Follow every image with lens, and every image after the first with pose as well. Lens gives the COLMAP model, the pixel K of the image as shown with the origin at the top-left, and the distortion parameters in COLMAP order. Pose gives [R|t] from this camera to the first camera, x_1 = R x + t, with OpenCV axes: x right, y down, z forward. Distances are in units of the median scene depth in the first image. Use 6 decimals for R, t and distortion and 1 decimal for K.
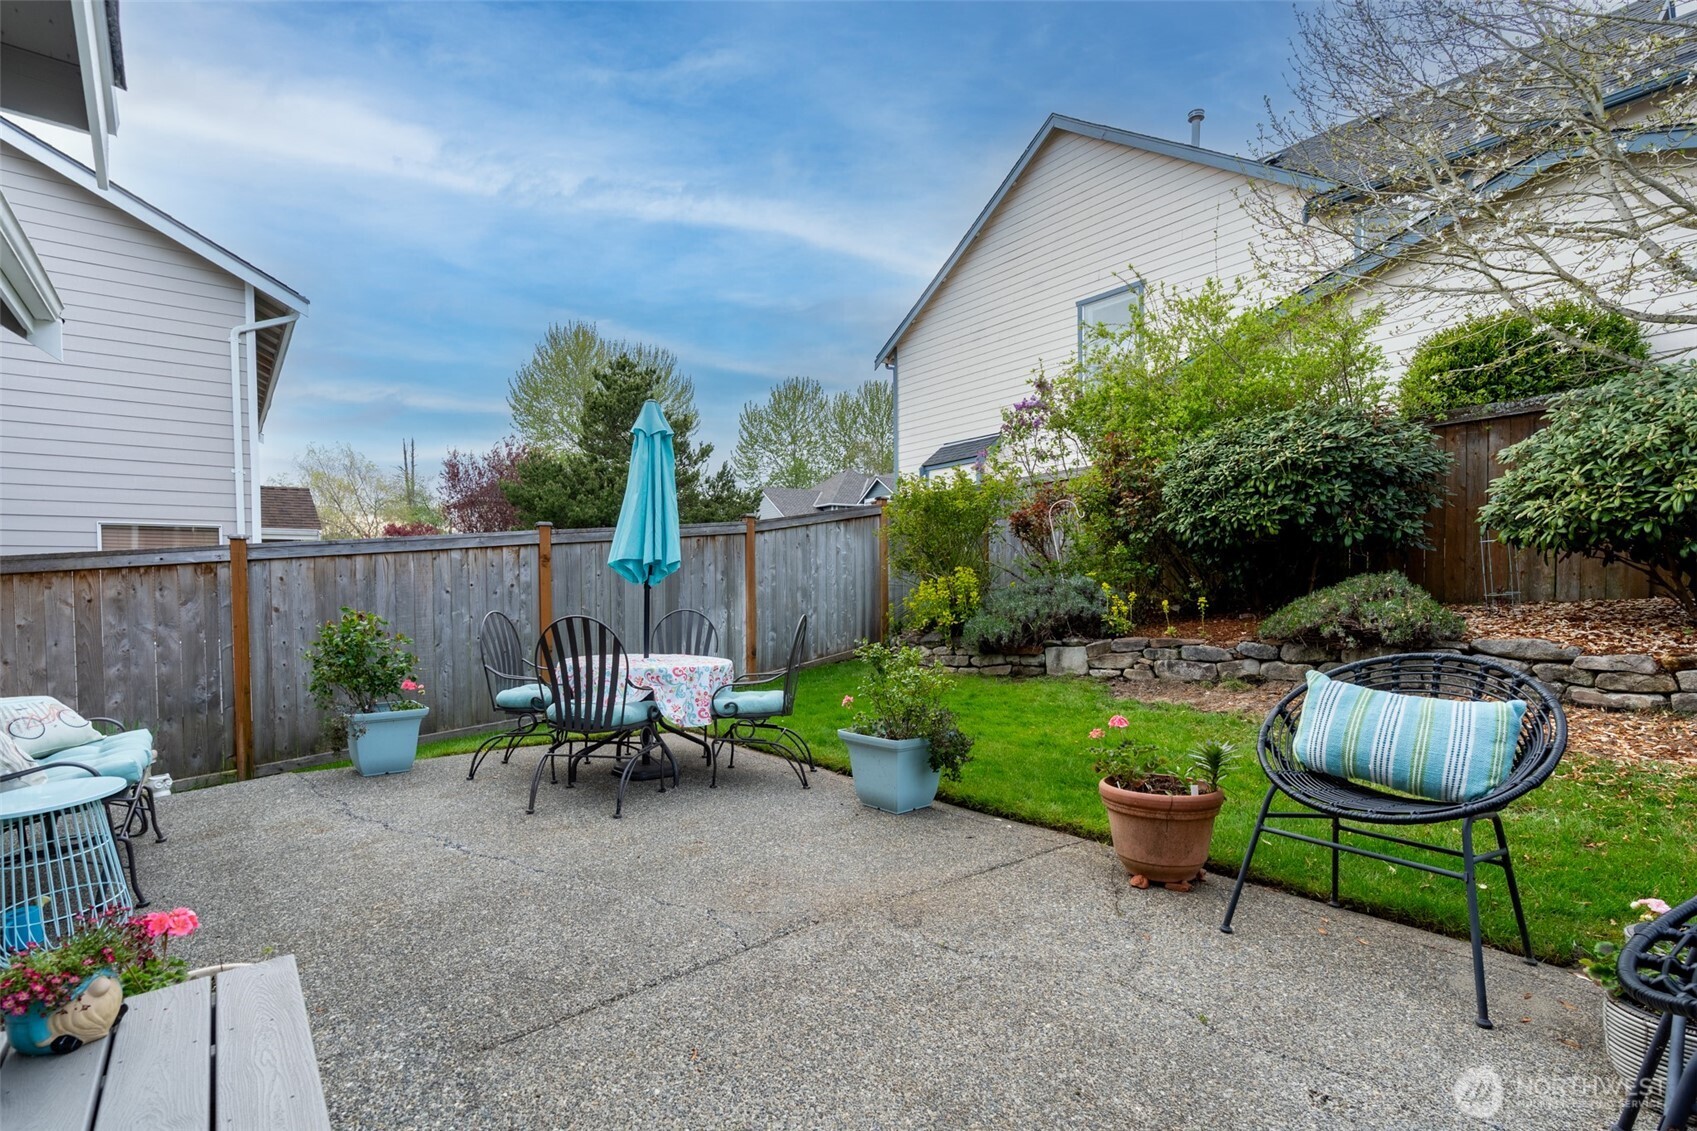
lens RADIAL K [[787.9, 0, 846.5], [0, 787.9, 581.5], [0, 0, 1]] dist [-0.001611, 0.000152]
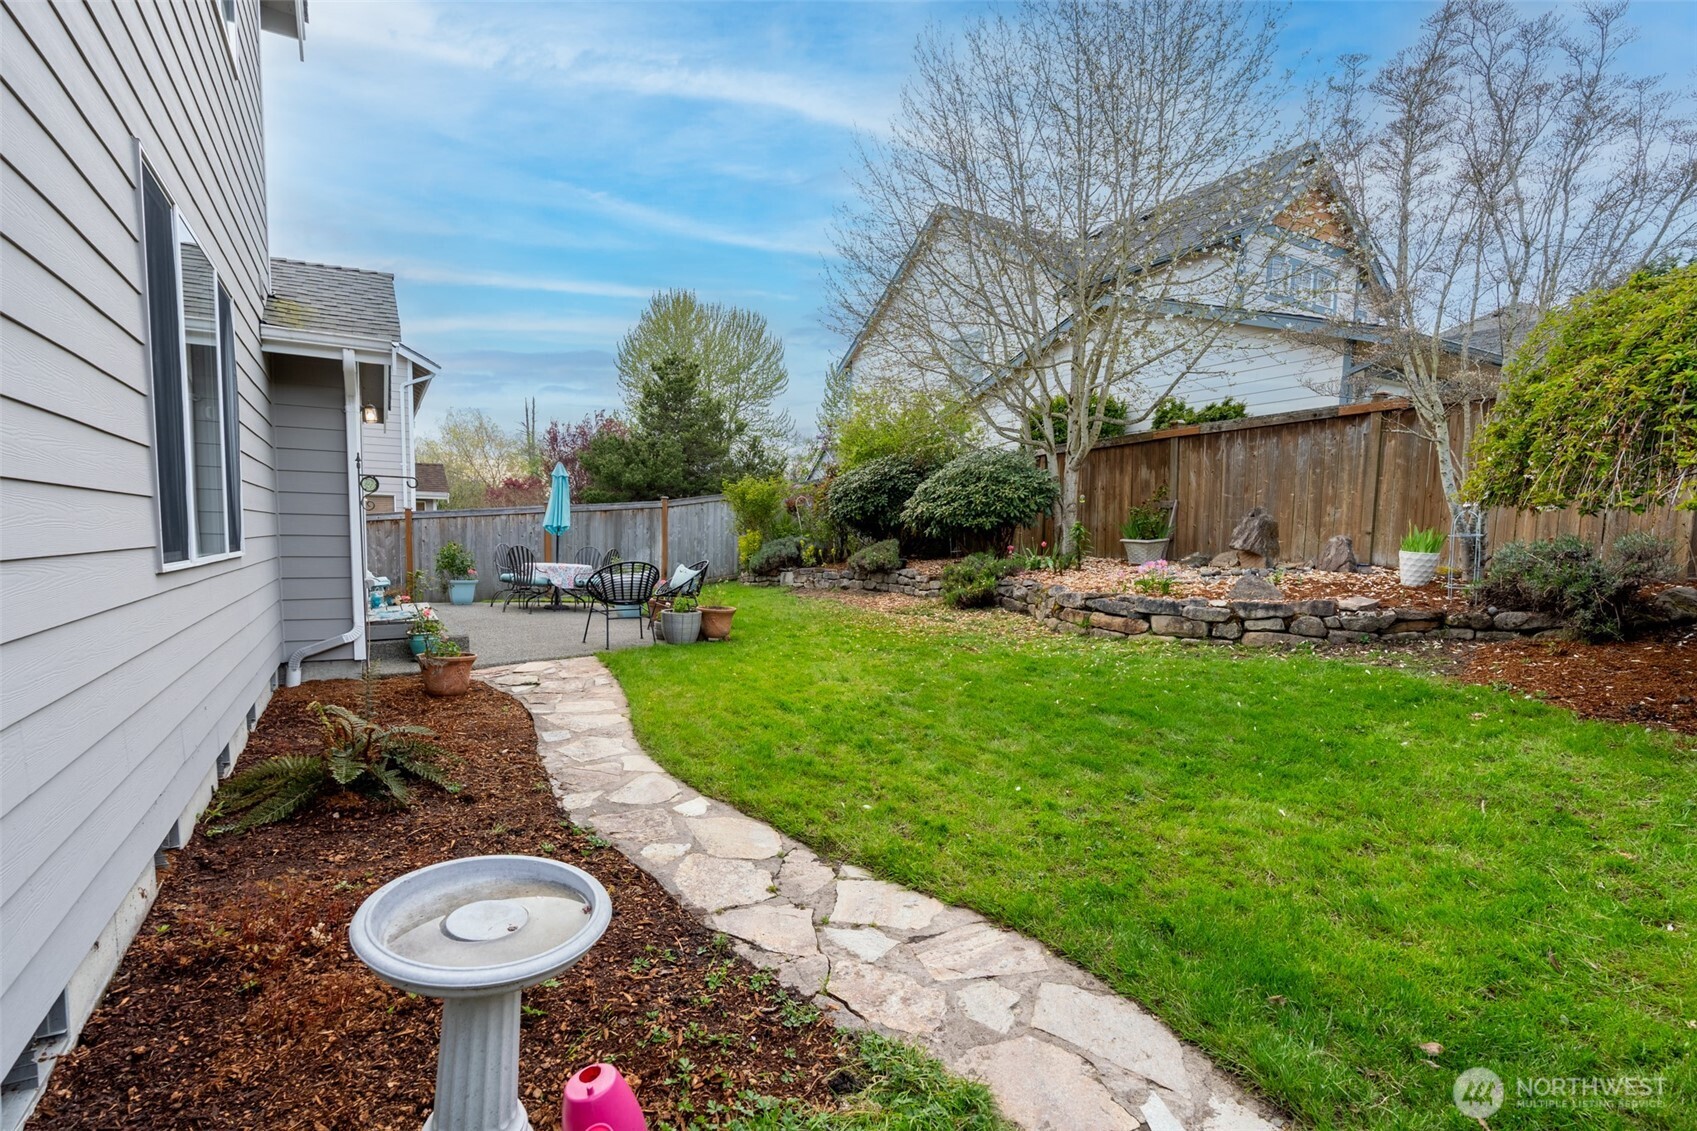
lens RADIAL K [[787.9, 0, 846.5], [0, 787.9, 581.5], [0, 0, 1]] dist [-0.001611, 0.000152]
pose [[0.990330, 0.037647, -0.133527, 0.603930], [-0.029309, 0.997528, 0.063868, -0.021625], [0.135602, -0.059337, 0.988985, -0.831102]]
